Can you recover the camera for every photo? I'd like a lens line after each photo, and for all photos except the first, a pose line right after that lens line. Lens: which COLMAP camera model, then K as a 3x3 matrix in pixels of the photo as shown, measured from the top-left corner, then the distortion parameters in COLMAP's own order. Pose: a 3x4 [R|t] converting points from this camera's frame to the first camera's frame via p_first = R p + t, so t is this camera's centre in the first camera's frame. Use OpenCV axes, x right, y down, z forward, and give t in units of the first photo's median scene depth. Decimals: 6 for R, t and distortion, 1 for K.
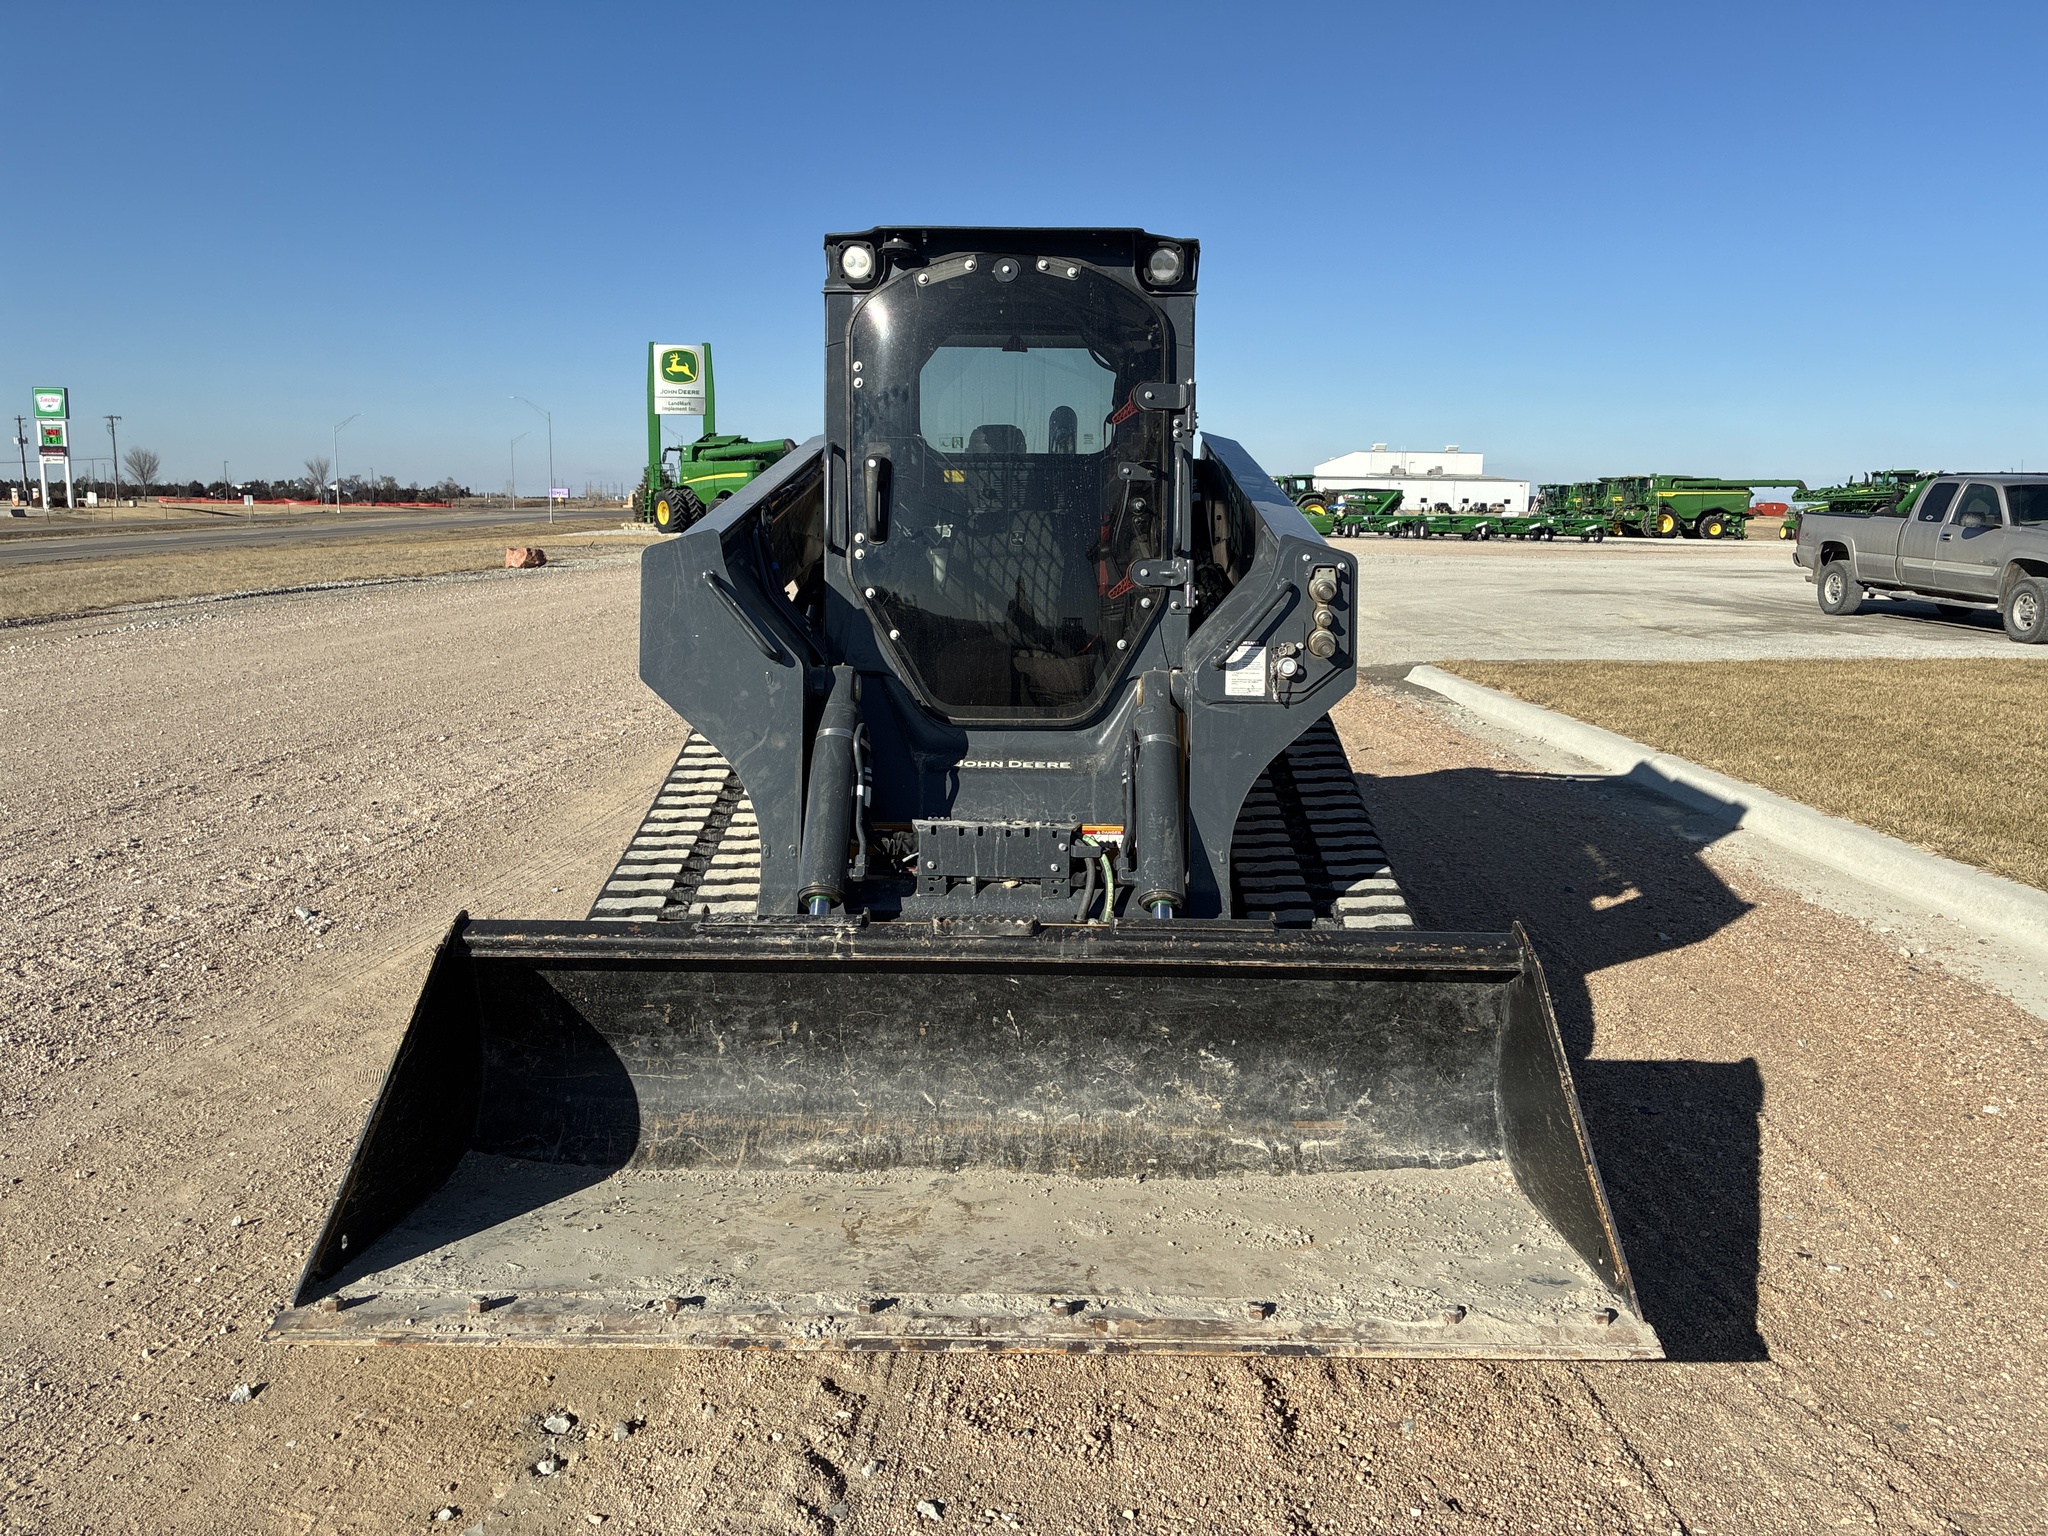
lens RADIAL K [[1554.7, 0, 1031.3], [0, 1554.7, 764.6], [0, 0, 1]] dist [0.016969, 0.001497]
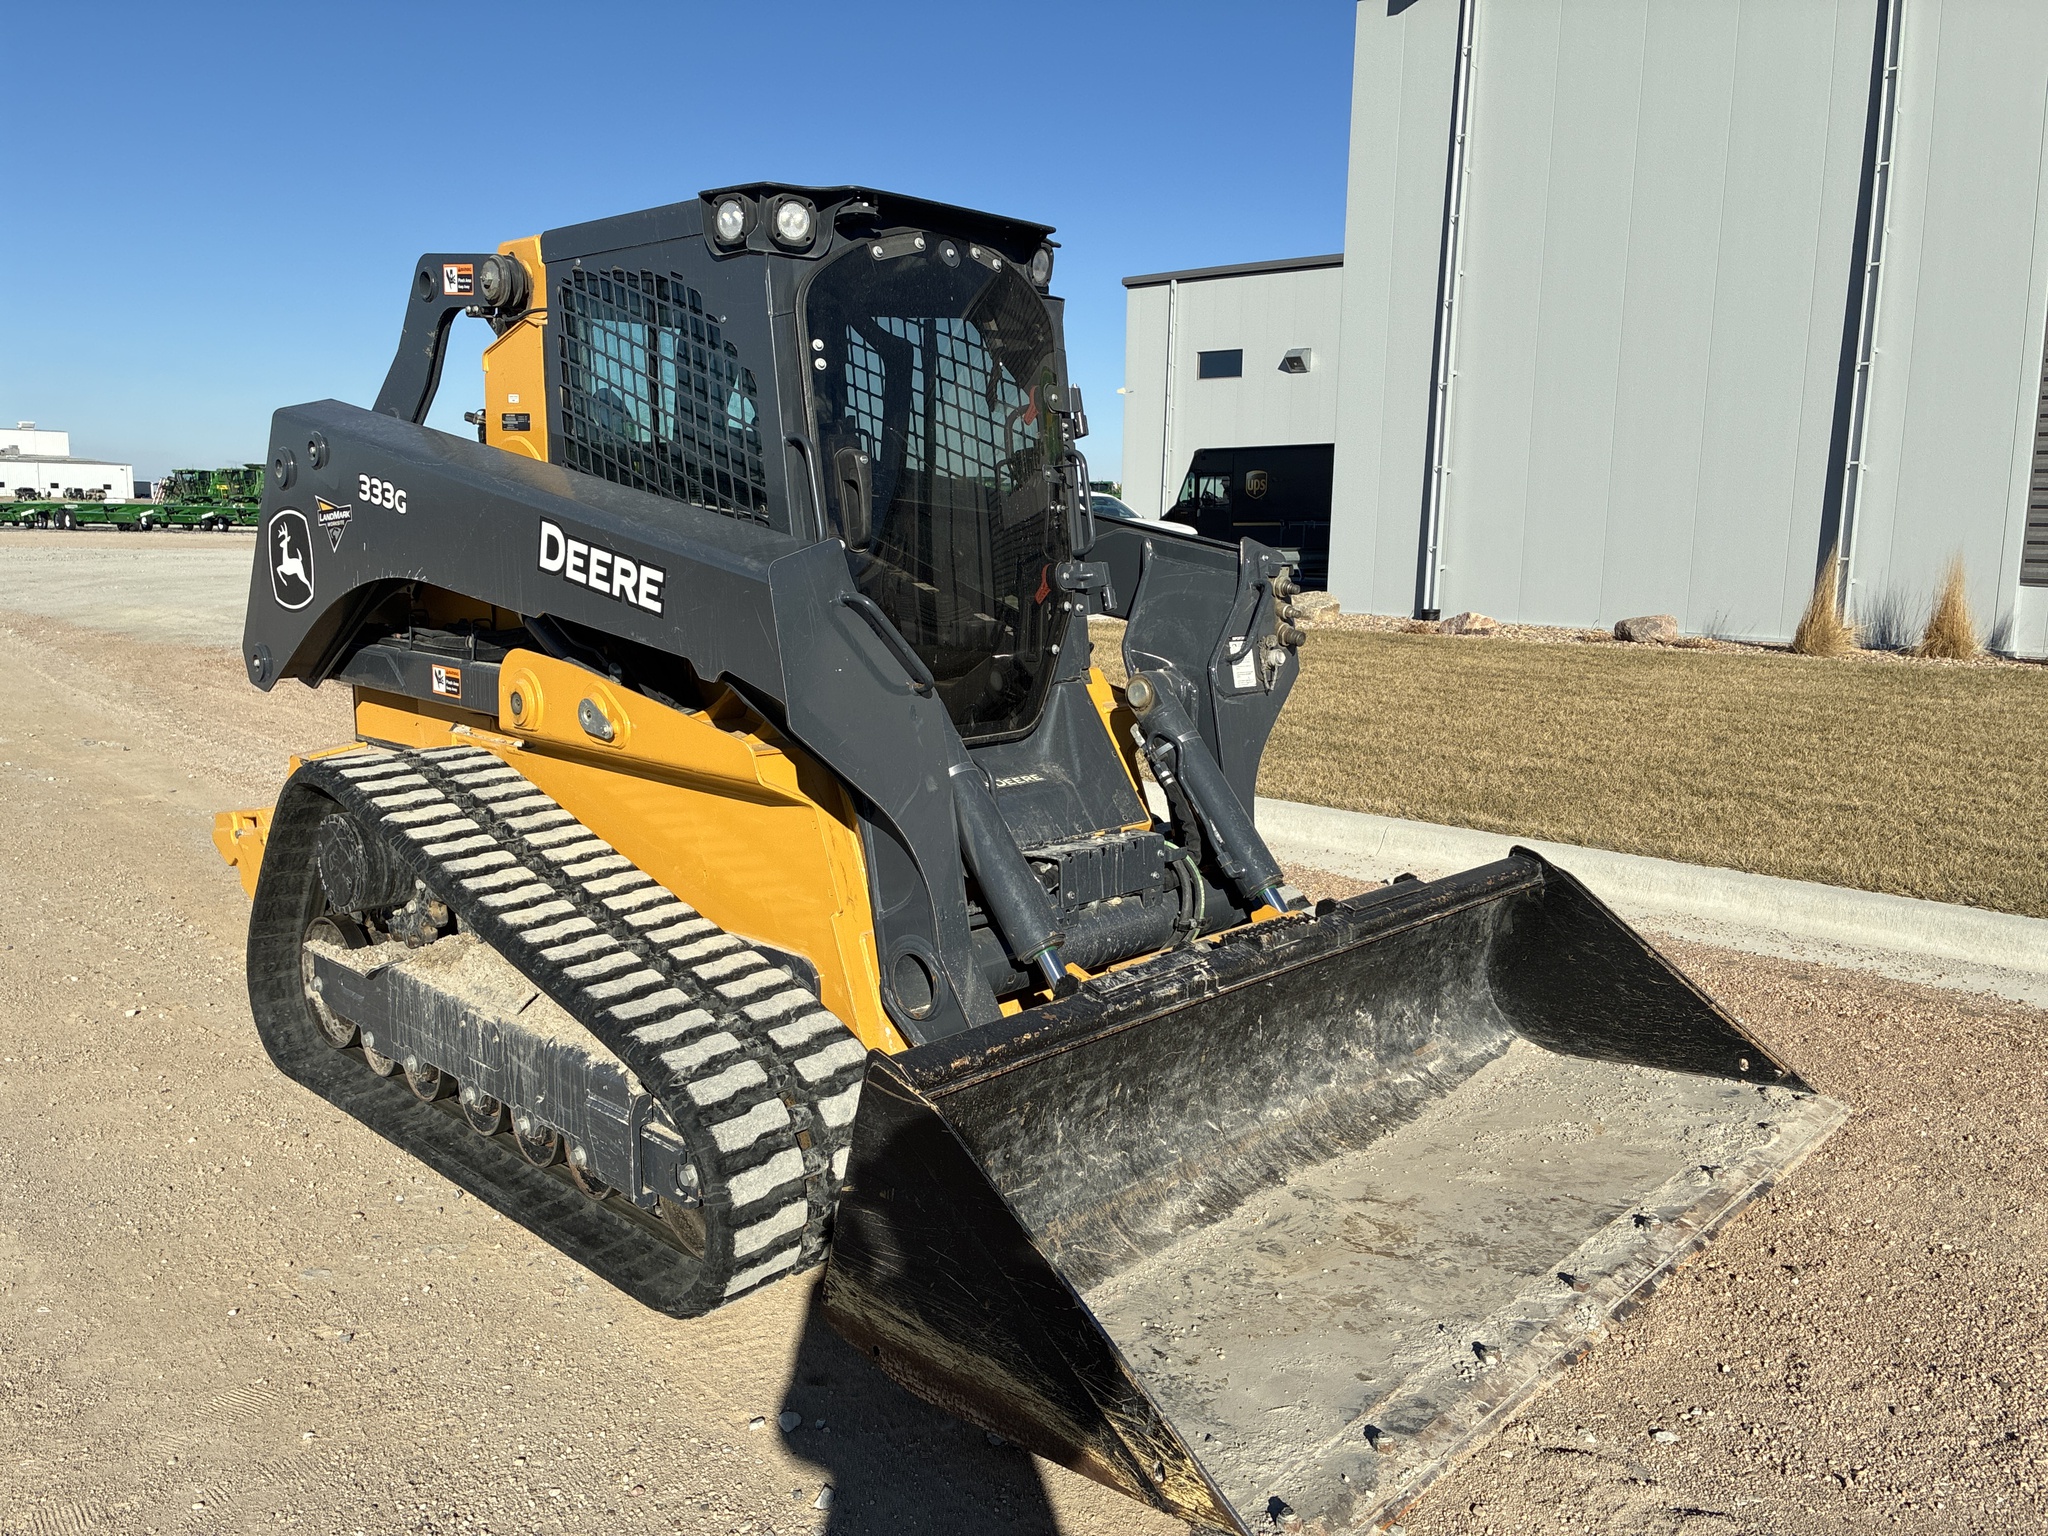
lens RADIAL K [[1554.7, 0, 1031.3], [0, 1554.7, 764.6], [0, 0, 1]] dist [0.016969, 0.001497]
pose [[0.674638, -0.117633, 0.728716, -0.823019], [0.112606, 0.992066, 0.055894, -0.074846], [-0.729509, 0.044349, 0.682531, 0.412424]]
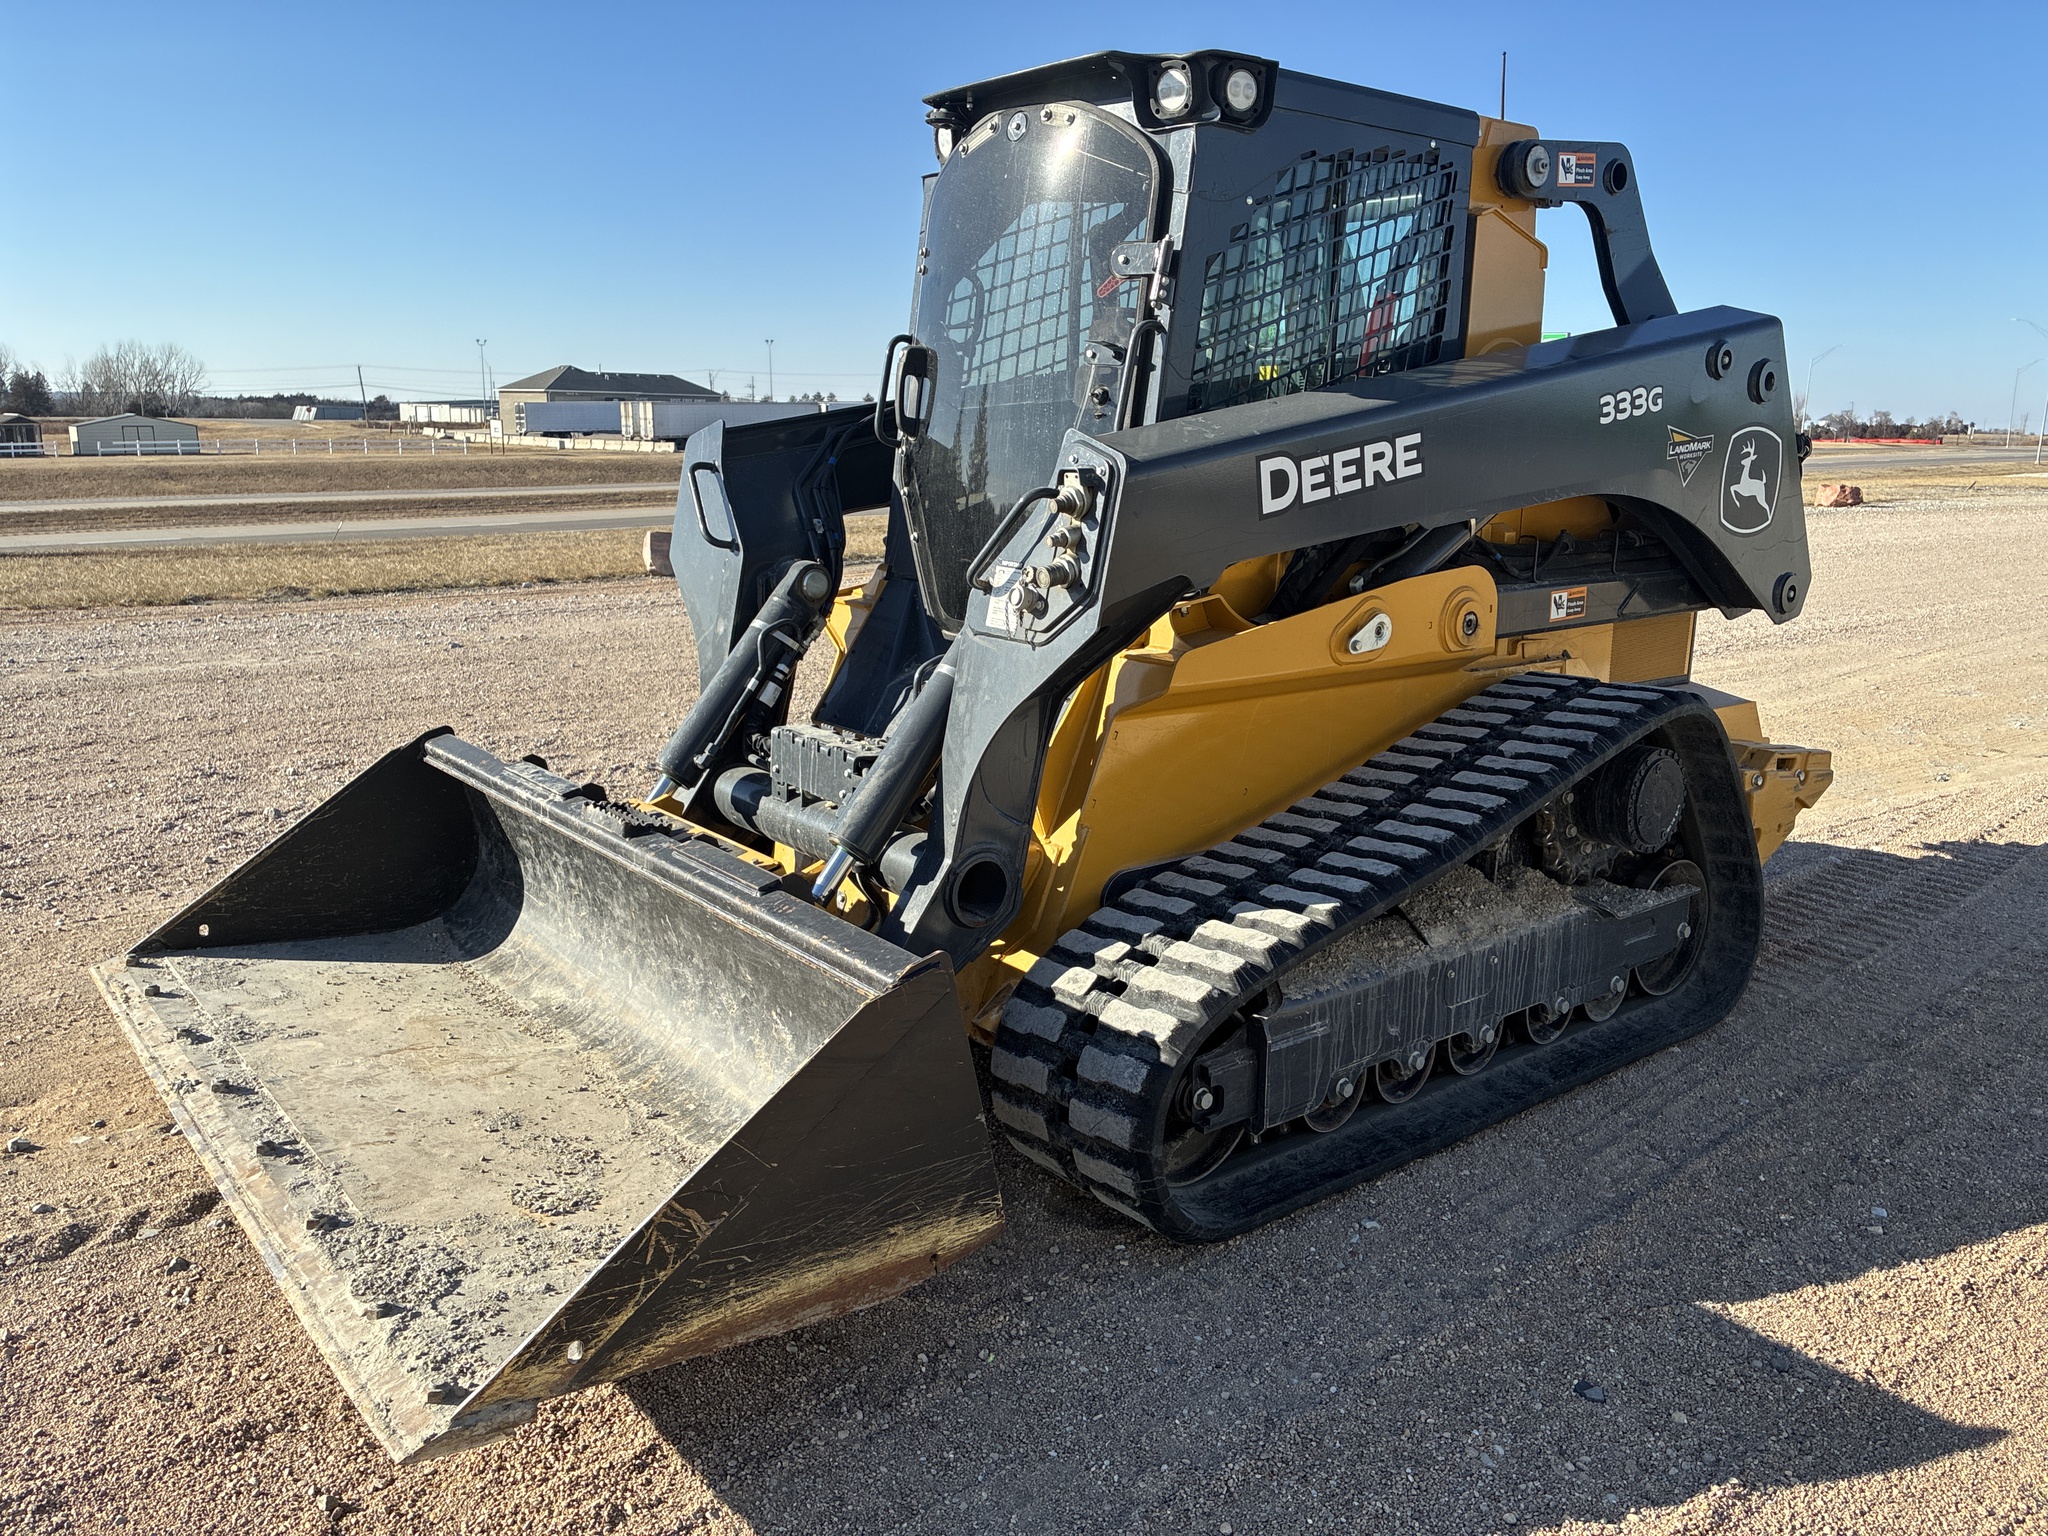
lens RADIAL K [[1554.7, 0, 1031.3], [0, 1554.7, 764.6], [0, 0, 1]] dist [0.016969, 0.001497]
pose [[0.643037, 0.167733, -0.747241, 0.825583], [-0.138120, 0.985121, 0.102271, -0.063502], [0.753277, 0.037445, 0.656637, 0.518926]]
